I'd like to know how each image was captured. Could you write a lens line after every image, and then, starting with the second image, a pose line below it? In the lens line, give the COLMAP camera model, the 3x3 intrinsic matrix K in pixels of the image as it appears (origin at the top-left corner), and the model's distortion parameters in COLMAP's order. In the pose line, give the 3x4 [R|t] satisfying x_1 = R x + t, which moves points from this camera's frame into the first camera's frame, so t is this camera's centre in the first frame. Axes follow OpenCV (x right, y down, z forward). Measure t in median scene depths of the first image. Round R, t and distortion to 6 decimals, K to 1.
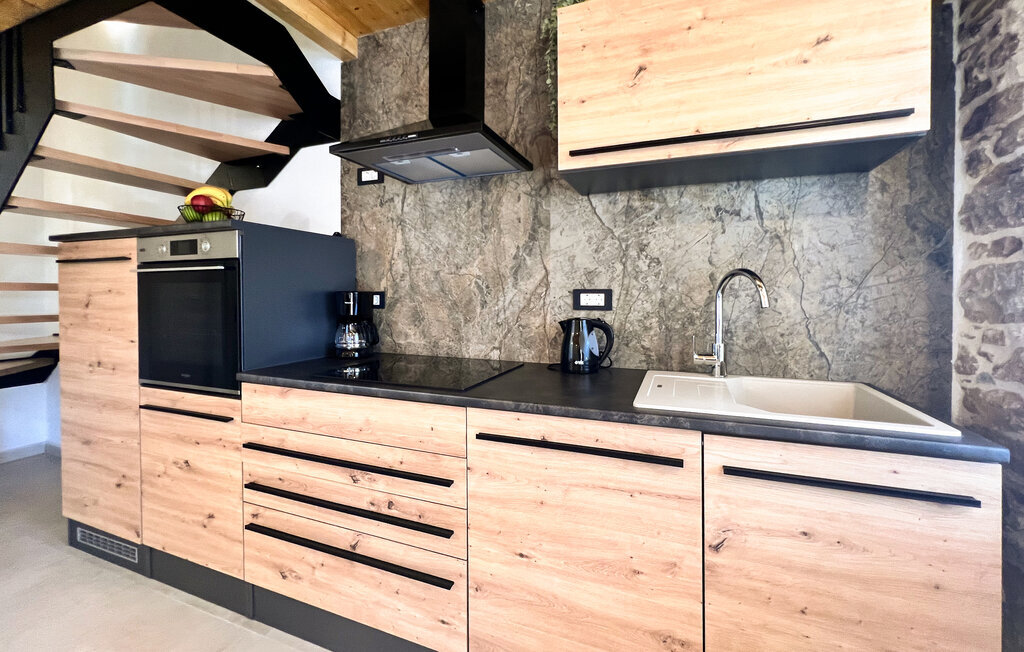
lens RADIAL K [[432.7, 0, 515.7], [0, 432.7, 303.4], [0, 0, 1]] dist [-0.002010, -0.000137]
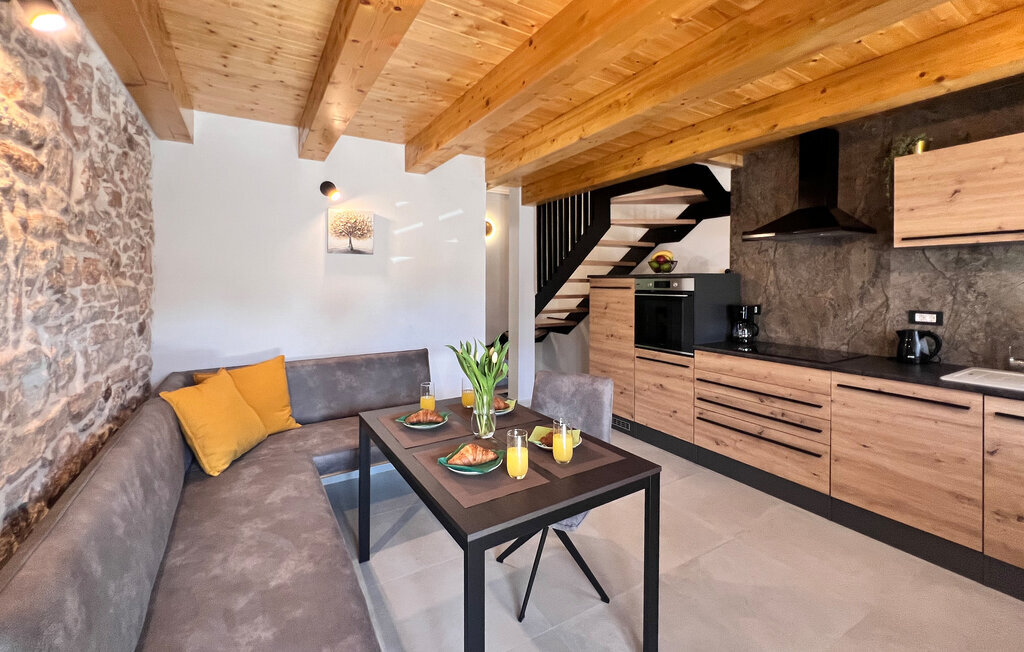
lens RADIAL K [[425.8, 0, 517.2], [0, 425.8, 291.8], [0, 0, 1]] dist [0.000756, 0.000454]
pose [[0.783315, 0.009548, -0.621552, -0.019214], [-0.007671, 0.999954, 0.005693, -0.098215], [0.621578, 0.000309, 0.783352, -1.084792]]
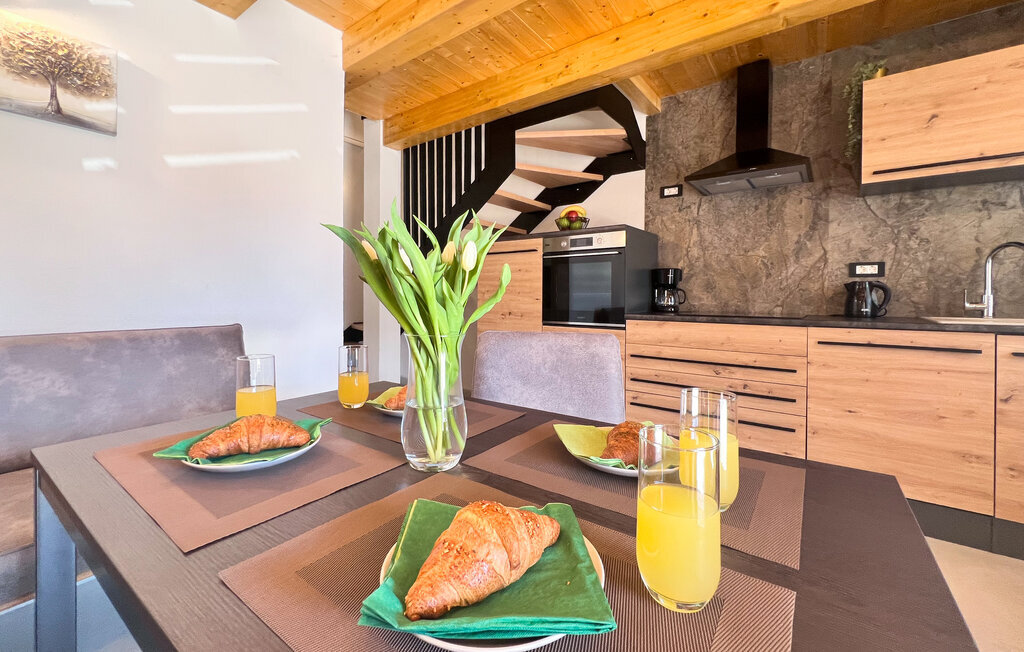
lens RADIAL K [[425.8, 0, 511.5], [0, 425.8, 304.1], [0, 0, 1]] dist [-0.001833, 0.000451]
pose [[0.958054, 0.009704, -0.286423, -0.541926], [-0.008141, 0.999945, 0.006646, 0.104969], [0.286472, -0.004035, 0.958080, -0.684525]]
